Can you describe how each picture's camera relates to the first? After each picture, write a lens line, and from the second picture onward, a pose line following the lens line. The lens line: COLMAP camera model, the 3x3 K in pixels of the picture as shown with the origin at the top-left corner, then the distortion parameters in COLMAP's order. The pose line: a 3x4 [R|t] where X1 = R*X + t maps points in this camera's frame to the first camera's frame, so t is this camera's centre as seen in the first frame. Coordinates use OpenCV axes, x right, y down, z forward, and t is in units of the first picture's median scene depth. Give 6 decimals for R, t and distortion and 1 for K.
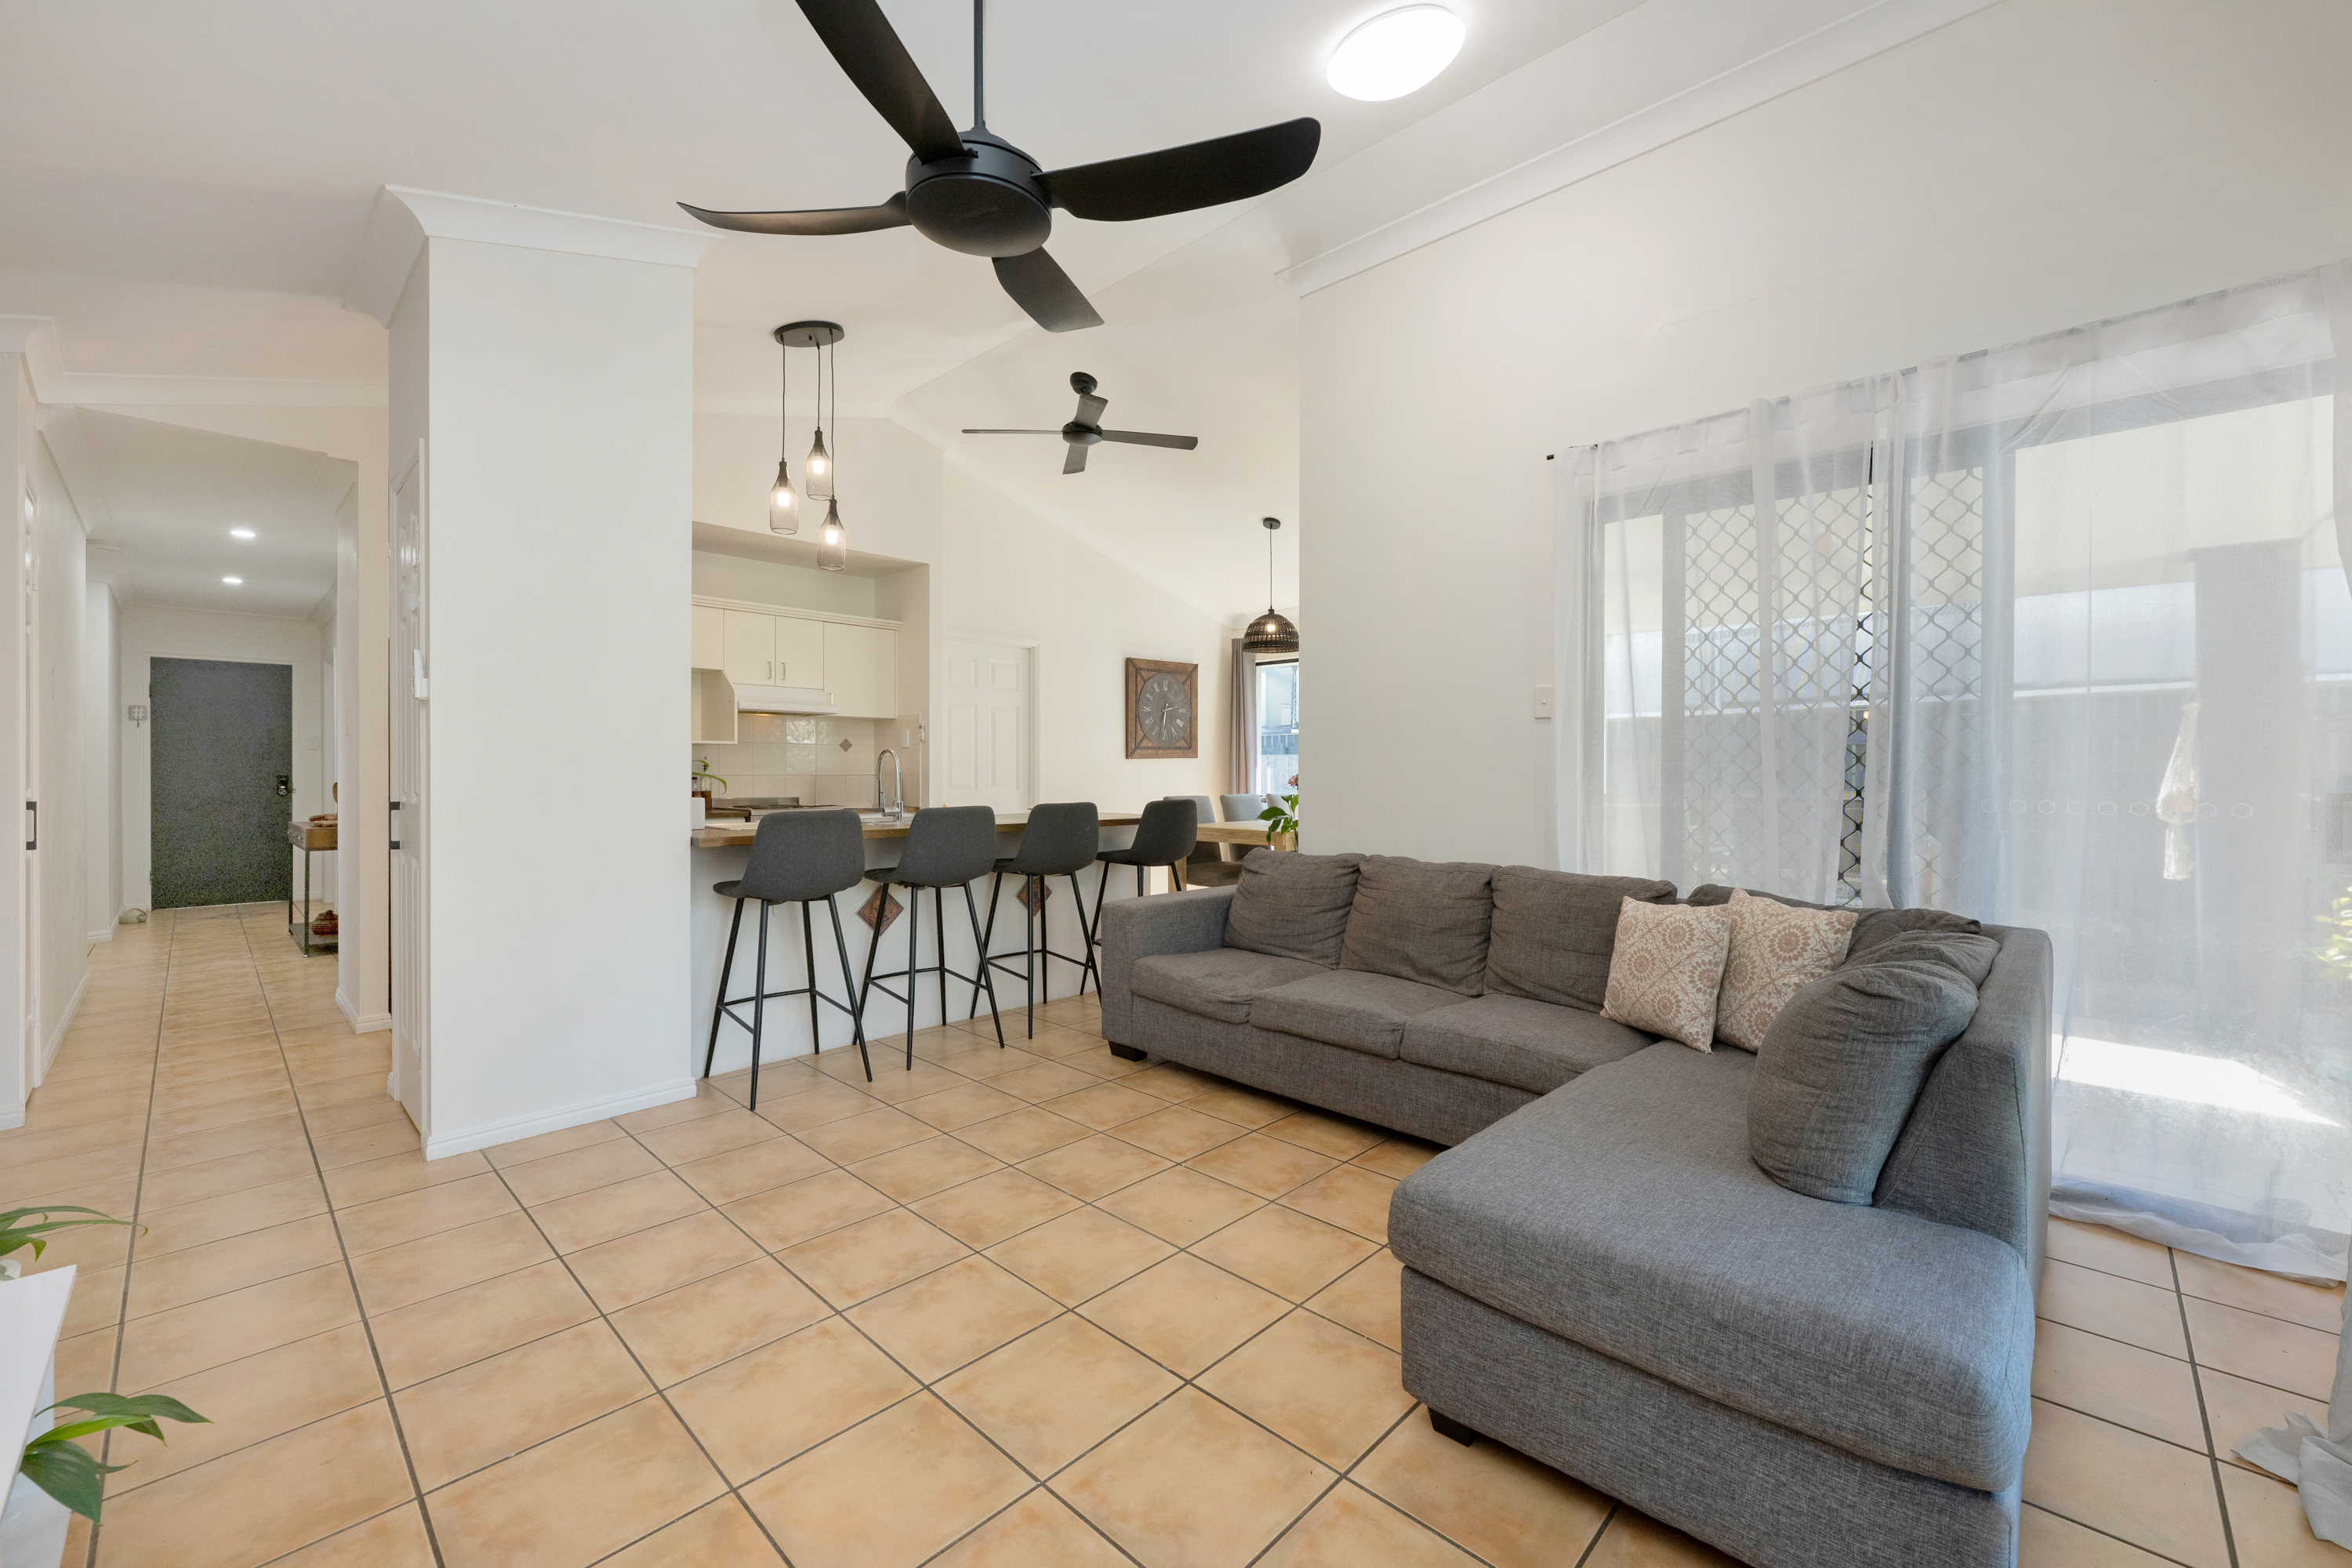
lens RADIAL K [[940.5, 0, 1182.0], [0, 940.5, 775.9], [0, 0, 1]] dist [-0.000616, -0.000059]
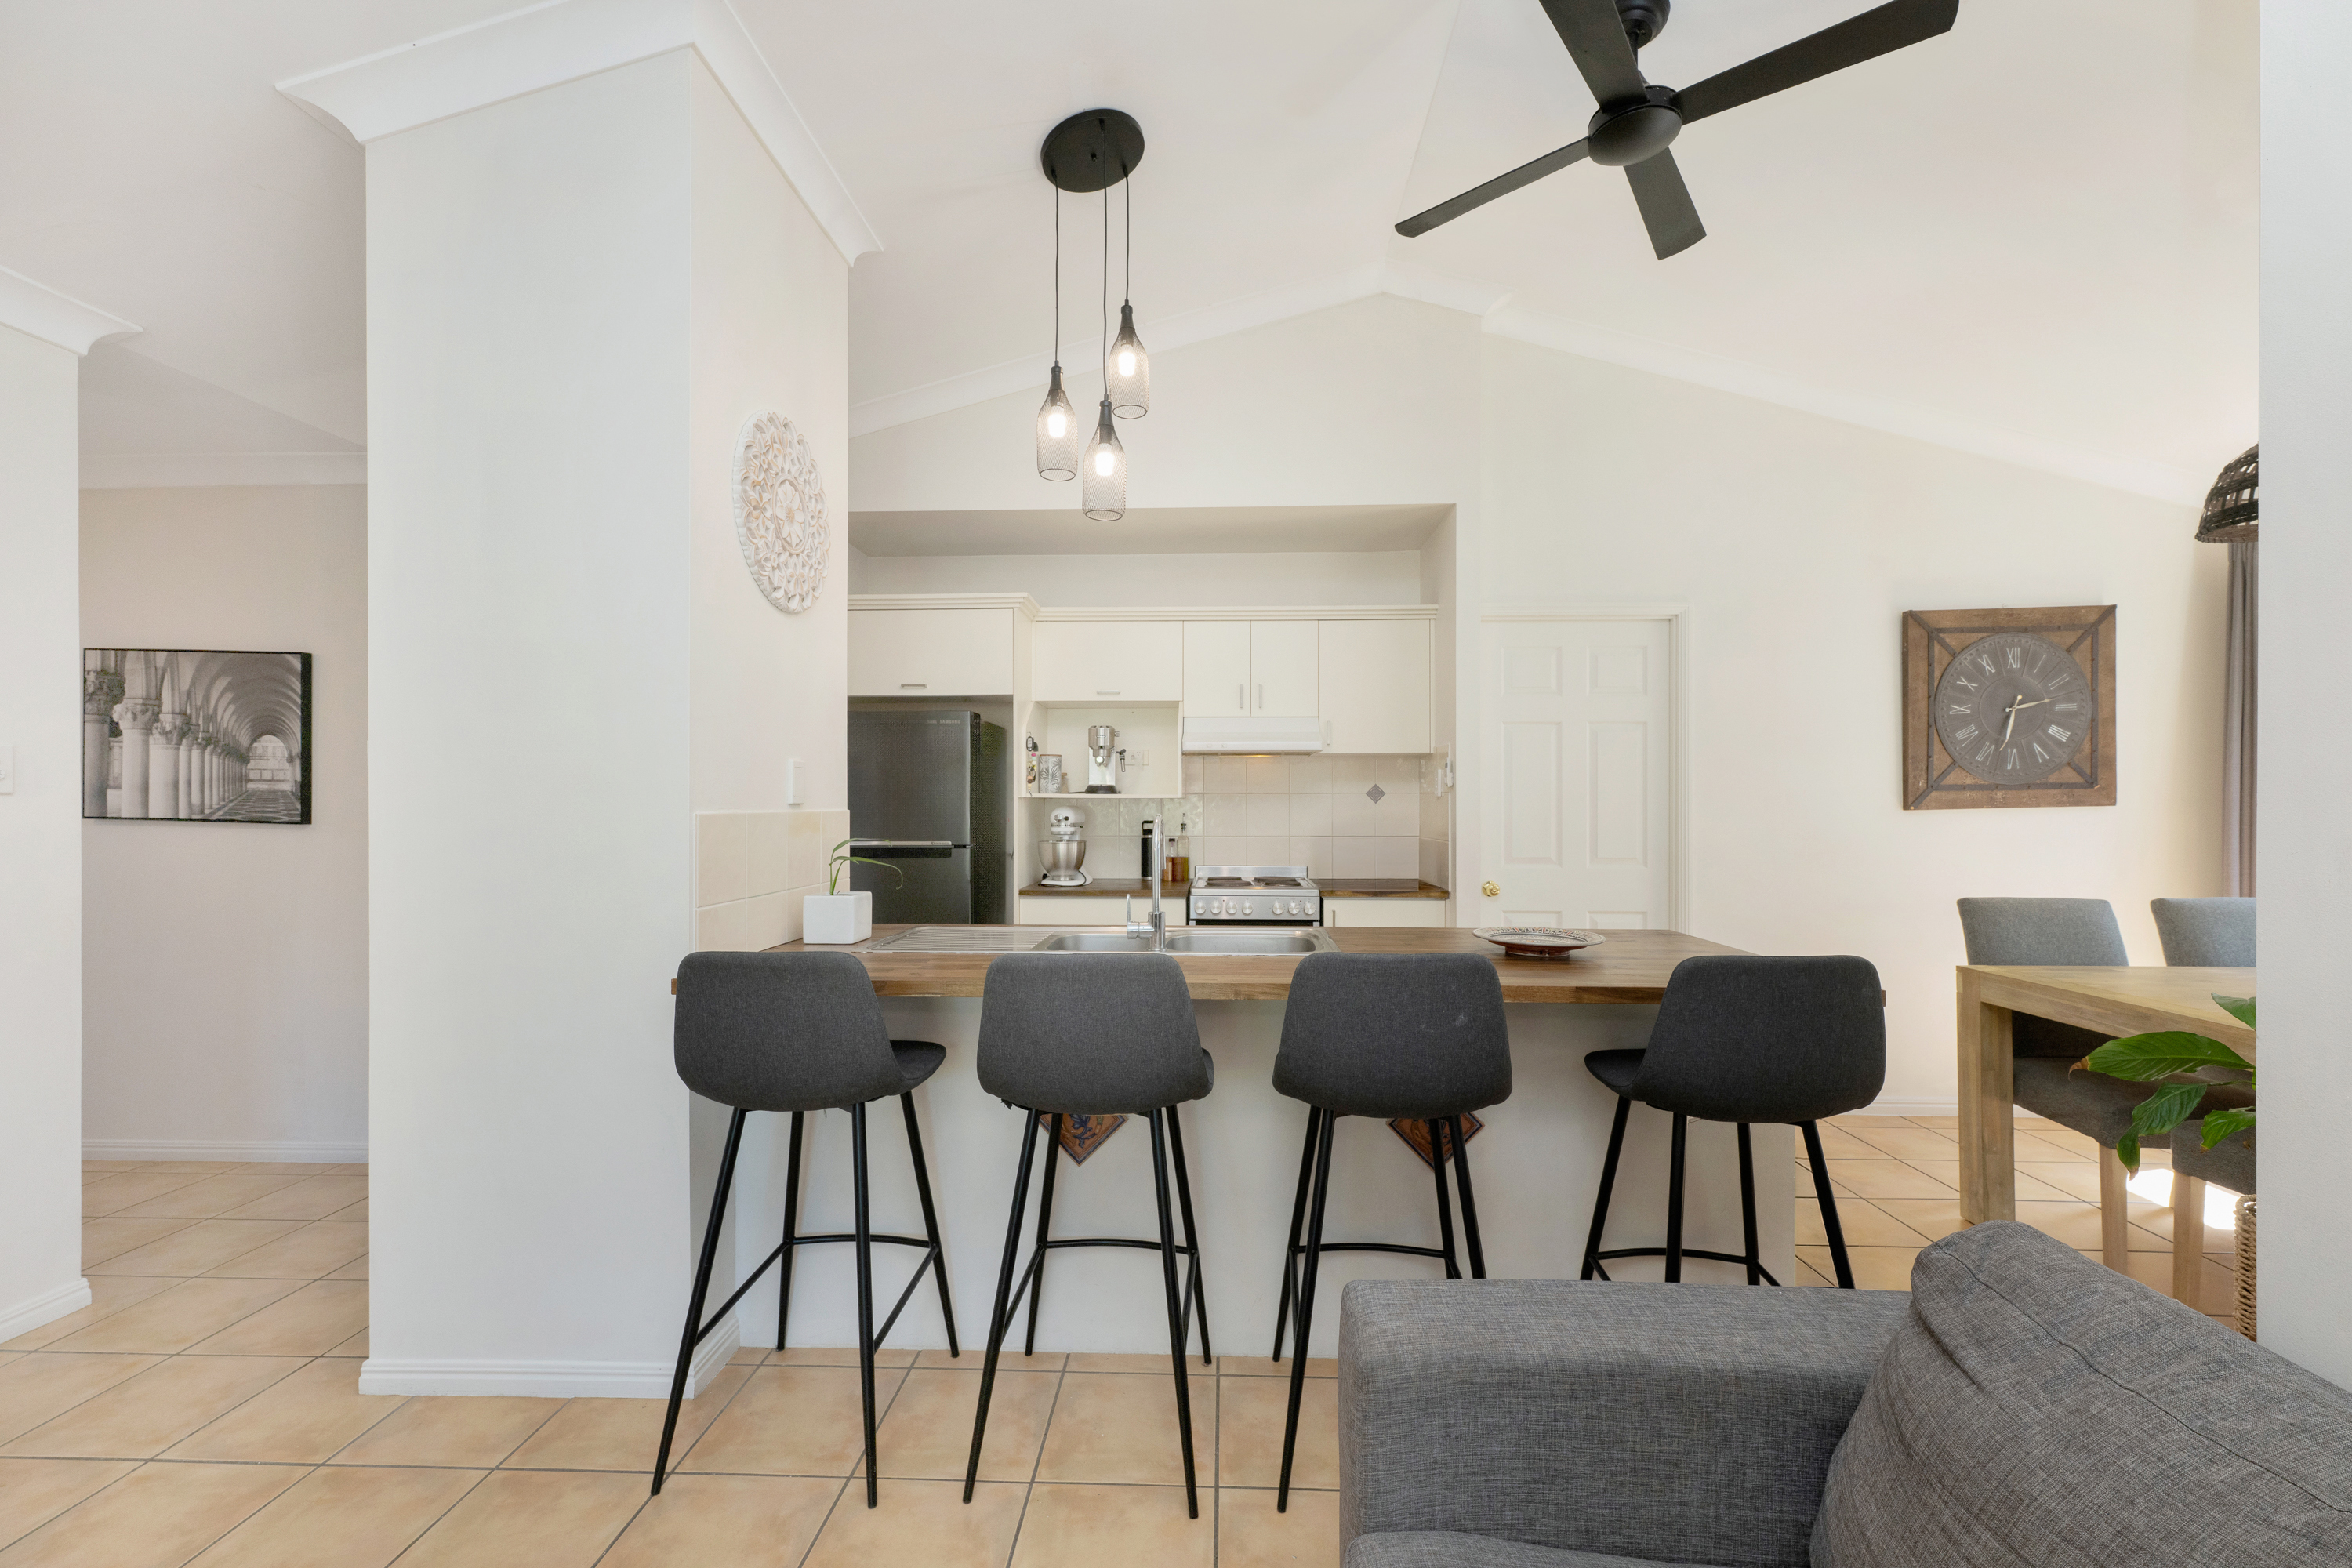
lens RADIAL K [[950.3, 0, 1184.4], [0, 950.3, 809.0], [0, 0, 1]] dist [0.000304, 0.000106]
pose [[0.662484, 0.002254, -0.749073, 0.113332], [-0.000770, 0.999997, 0.002328, -0.032116], [0.749076, -0.000965, 0.662484, 0.599895]]
